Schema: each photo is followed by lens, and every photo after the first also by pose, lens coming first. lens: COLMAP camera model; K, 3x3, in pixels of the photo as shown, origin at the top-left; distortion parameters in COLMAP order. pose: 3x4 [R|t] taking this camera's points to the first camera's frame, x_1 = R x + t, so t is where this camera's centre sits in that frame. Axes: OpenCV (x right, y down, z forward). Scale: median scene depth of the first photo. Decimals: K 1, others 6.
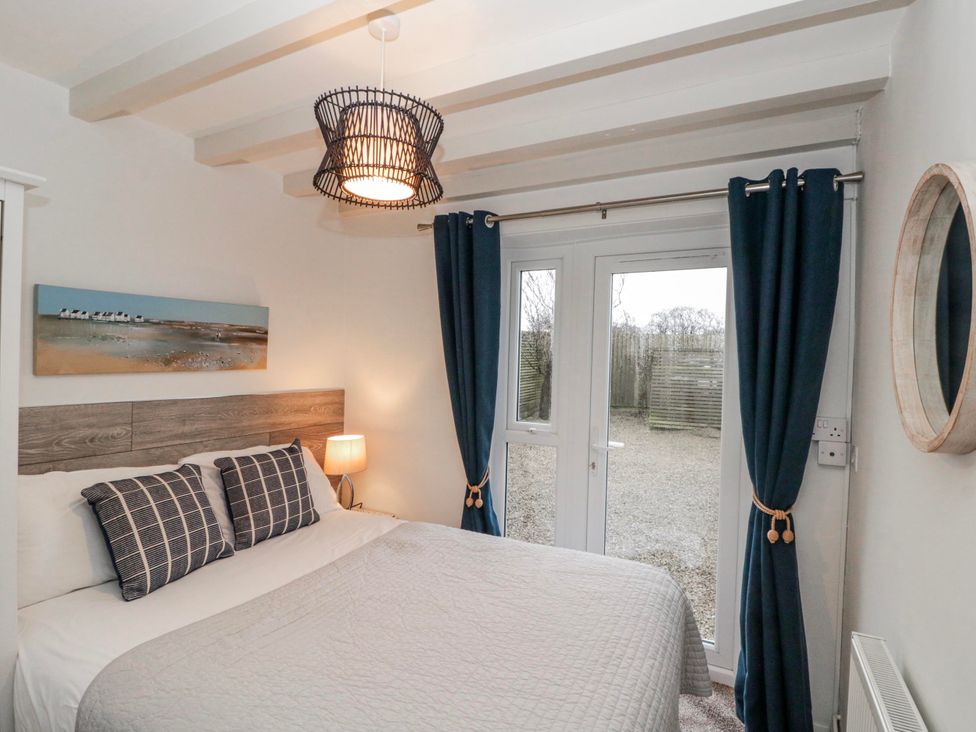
lens RADIAL K [[507.5, 0, 489.2], [0, 507.5, 363.9], [0, 0, 1]] dist [-0.001824, -0.012486]
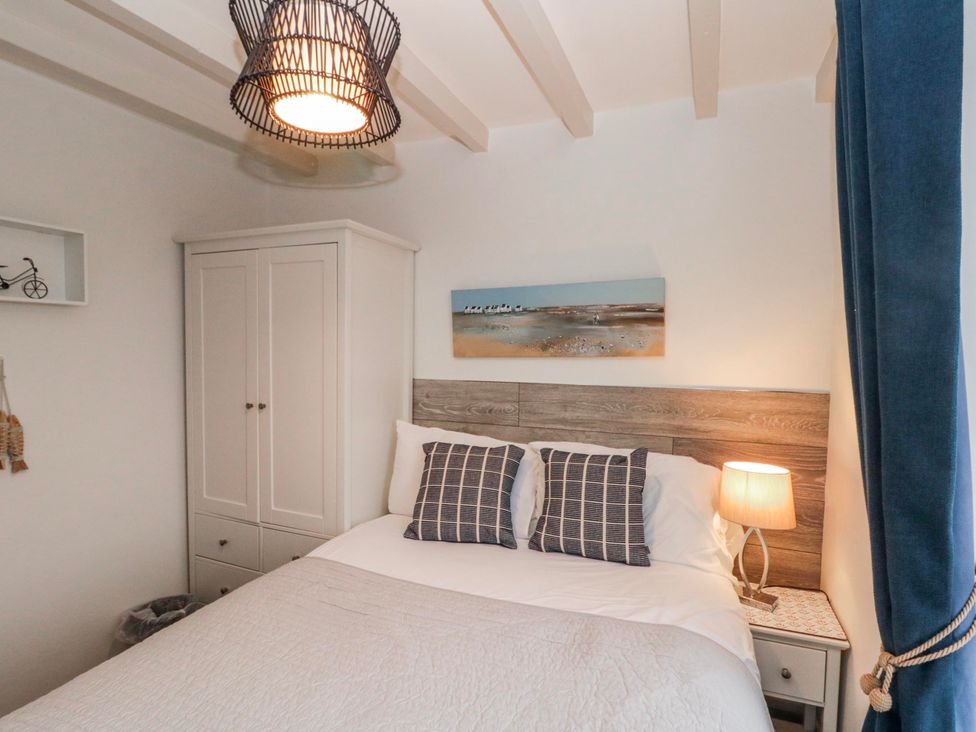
lens RADIAL K [[507.5, 0, 490.3], [0, 507.5, 371.8], [0, 0, 1]] dist [-0.001824, -0.012486]
pose [[0.091055, 0.030405, -0.995382, 0.380996], [-0.010452, 0.999508, 0.029575, 0.015913], [0.995791, 0.007711, 0.091328, 0.769162]]
